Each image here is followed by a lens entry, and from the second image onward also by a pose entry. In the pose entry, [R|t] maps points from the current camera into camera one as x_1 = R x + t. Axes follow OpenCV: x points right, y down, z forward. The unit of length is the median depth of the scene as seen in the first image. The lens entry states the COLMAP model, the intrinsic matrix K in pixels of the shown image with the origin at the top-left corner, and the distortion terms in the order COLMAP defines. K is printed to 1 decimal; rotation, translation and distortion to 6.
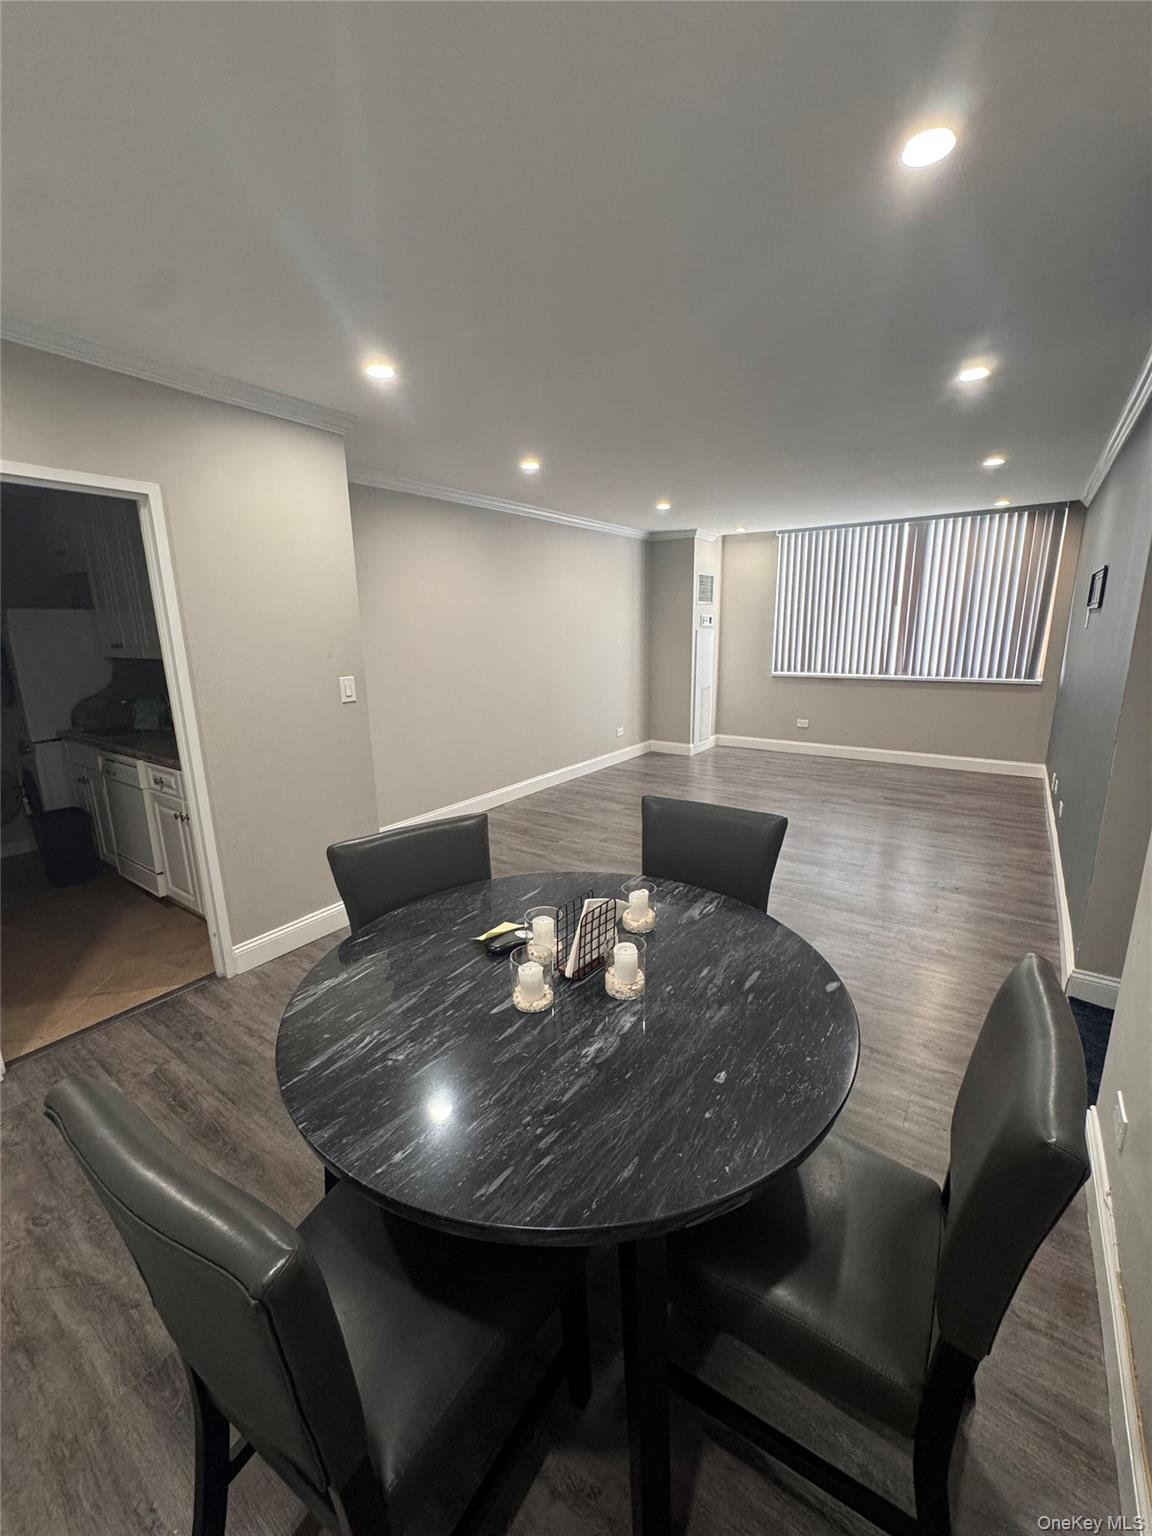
lens RADIAL K [[612.8, 0, 577.8], [0, 612.8, 768.7], [0, 0, 1]] dist [-0.002988, 0.000442]
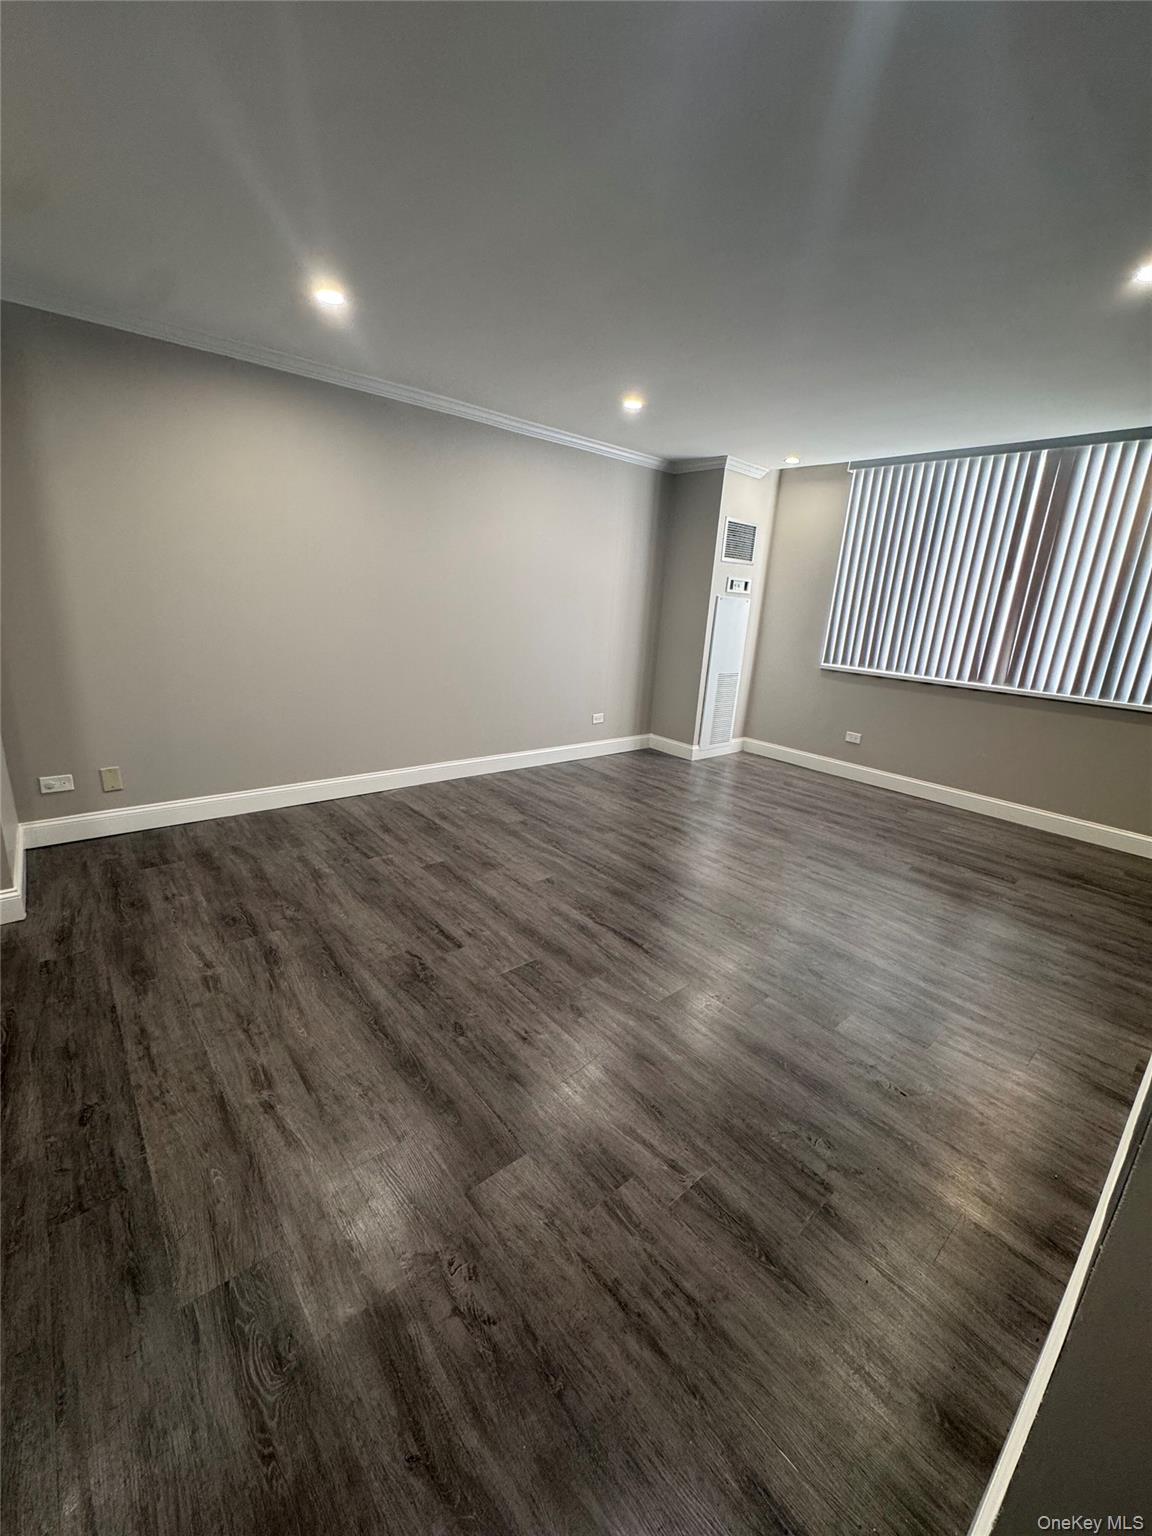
lens RADIAL K [[612.8, 0, 577.8], [0, 612.8, 768.7], [0, 0, 1]] dist [-0.002988, 0.000442]
pose [[0.967039, 0.138086, -0.213934, 0.241240], [-0.129737, 0.990149, 0.052657, -0.037890], [0.219097, -0.023166, 0.975428, 0.249697]]
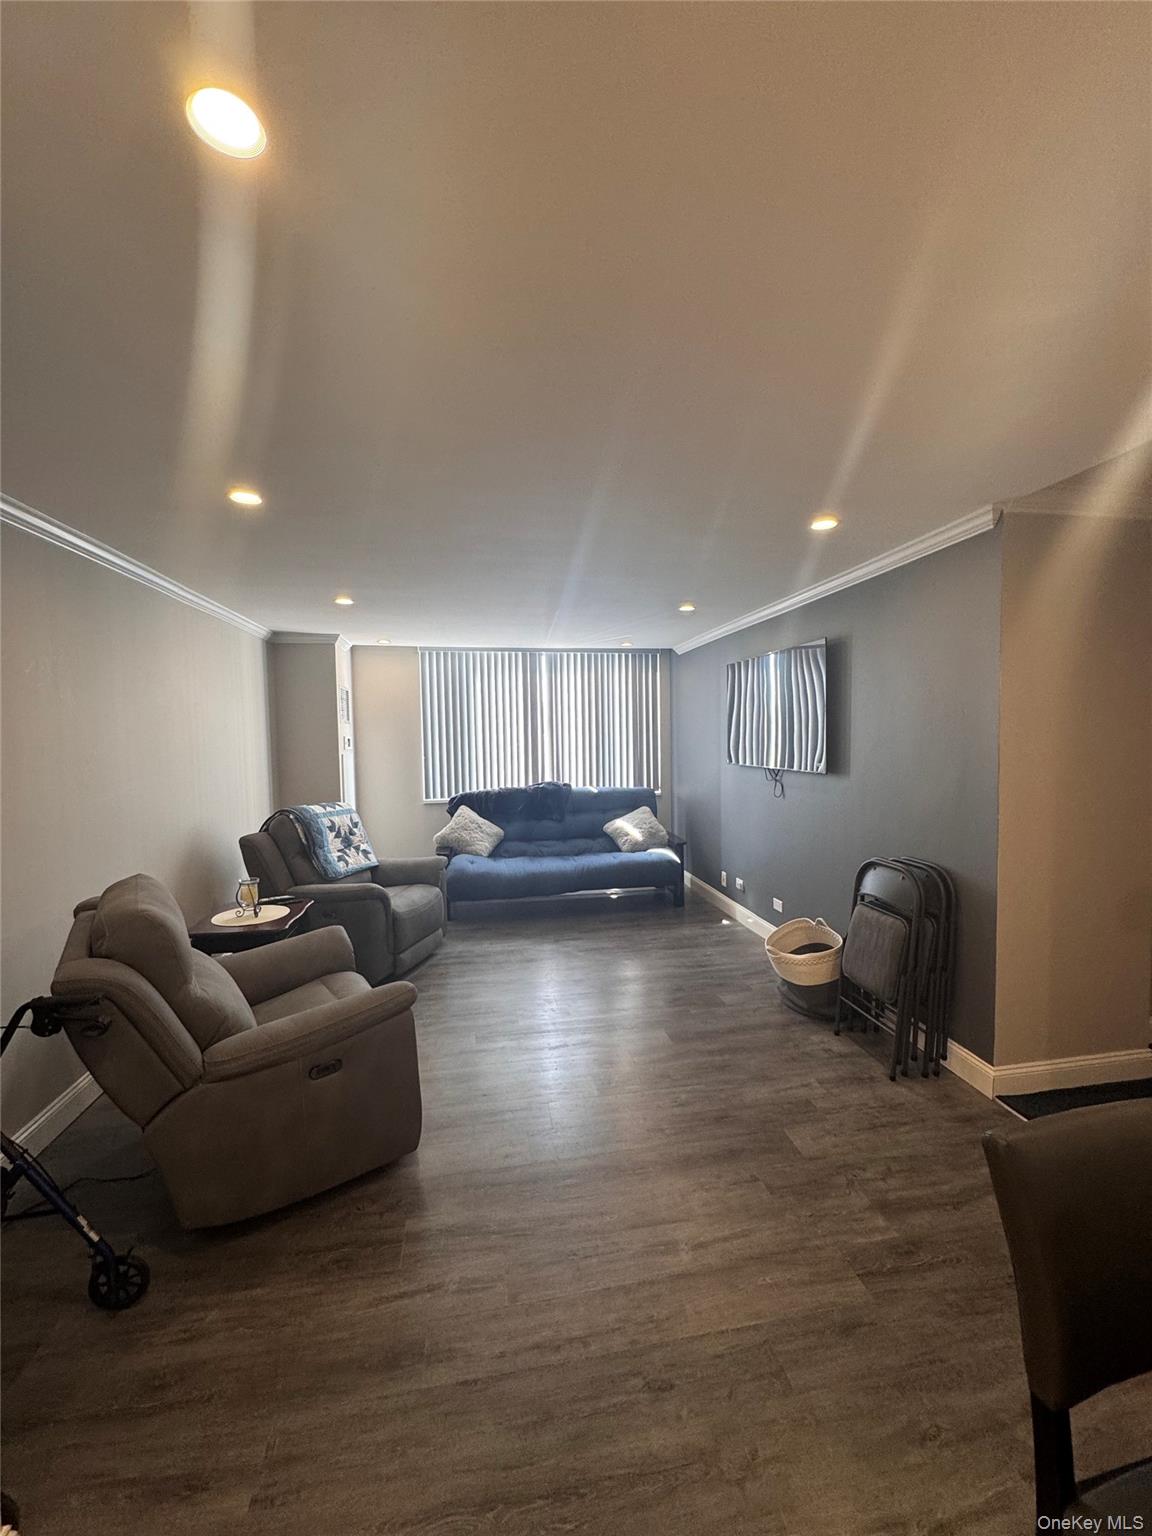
lens RADIAL K [[612.8, 0, 577.8], [0, 612.8, 768.7], [0, 0, 1]] dist [-0.002988, 0.000442]
pose [[0.707142, -0.032425, 0.706328, -0.170614], [0.164014, 0.979223, -0.119251, -0.068392], [-0.687786, 0.200175, 0.697768, 0.255859]]
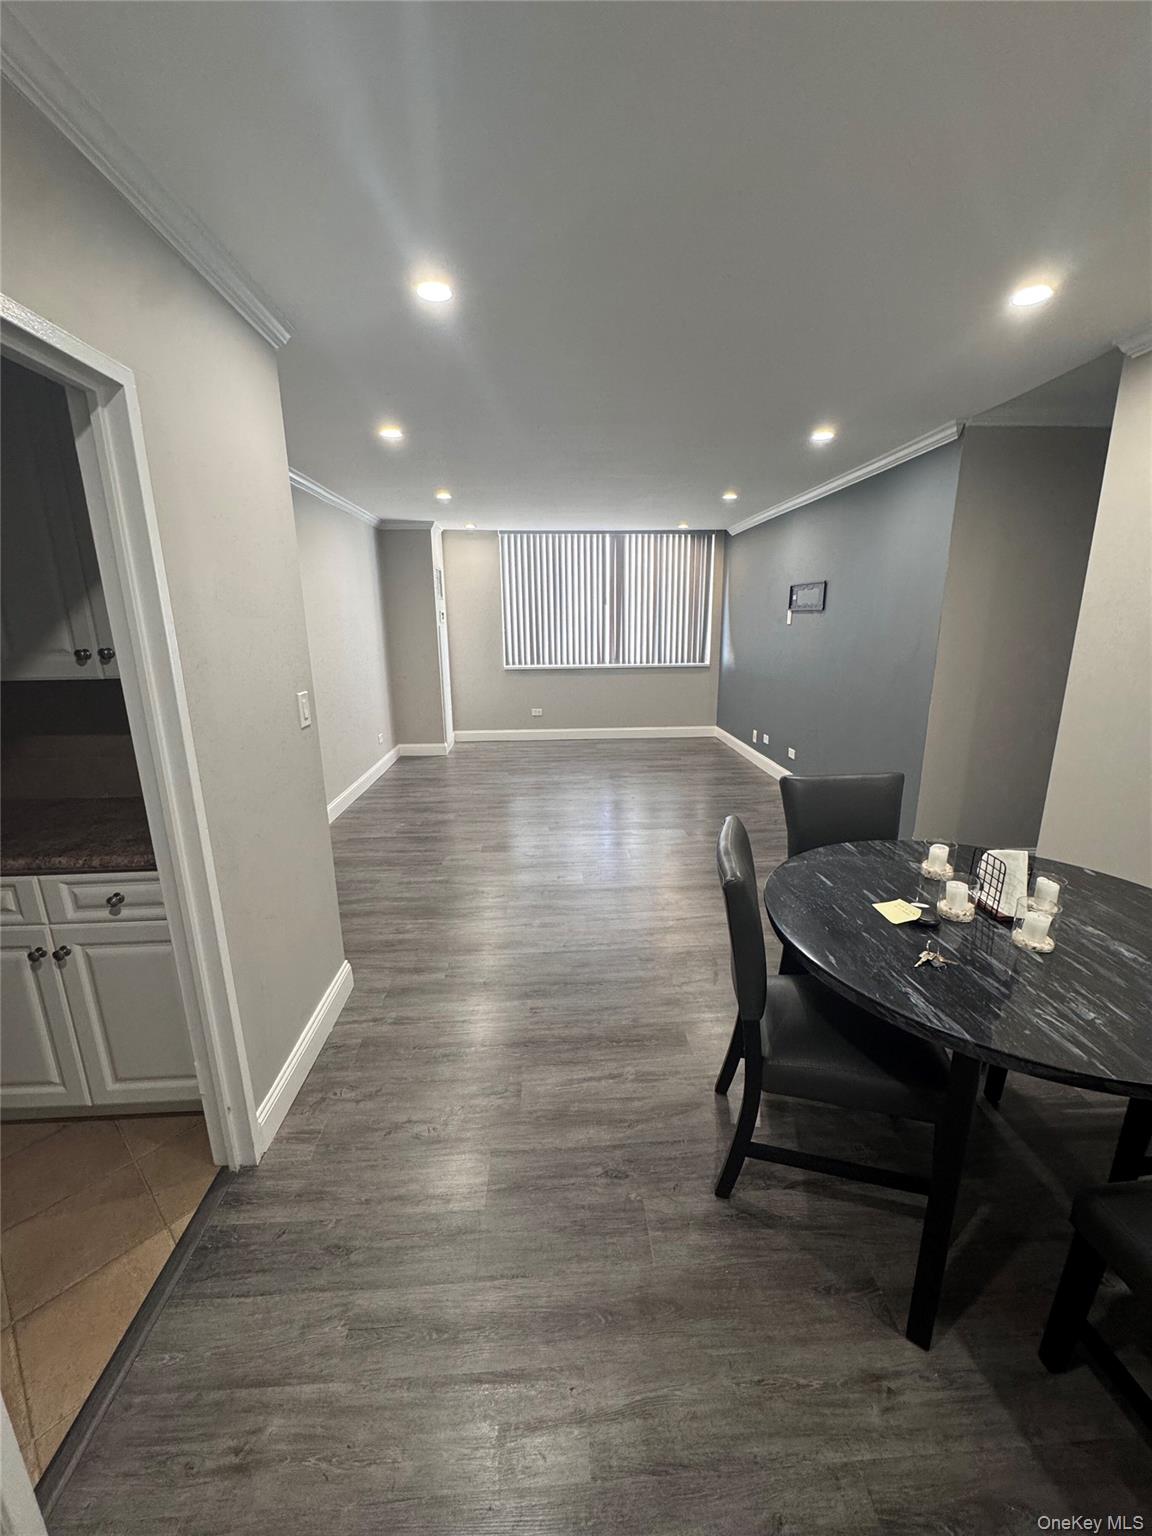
lens RADIAL K [[612.8, 0, 577.8], [0, 612.8, 768.7], [0, 0, 1]] dist [-0.002988, 0.000442]
pose [[0.783397, -0.141761, 0.605139, -0.279807], [0.137528, 0.989044, 0.053656, -0.026604], [-0.606115, 0.041189, 0.794310, 0.115429]]
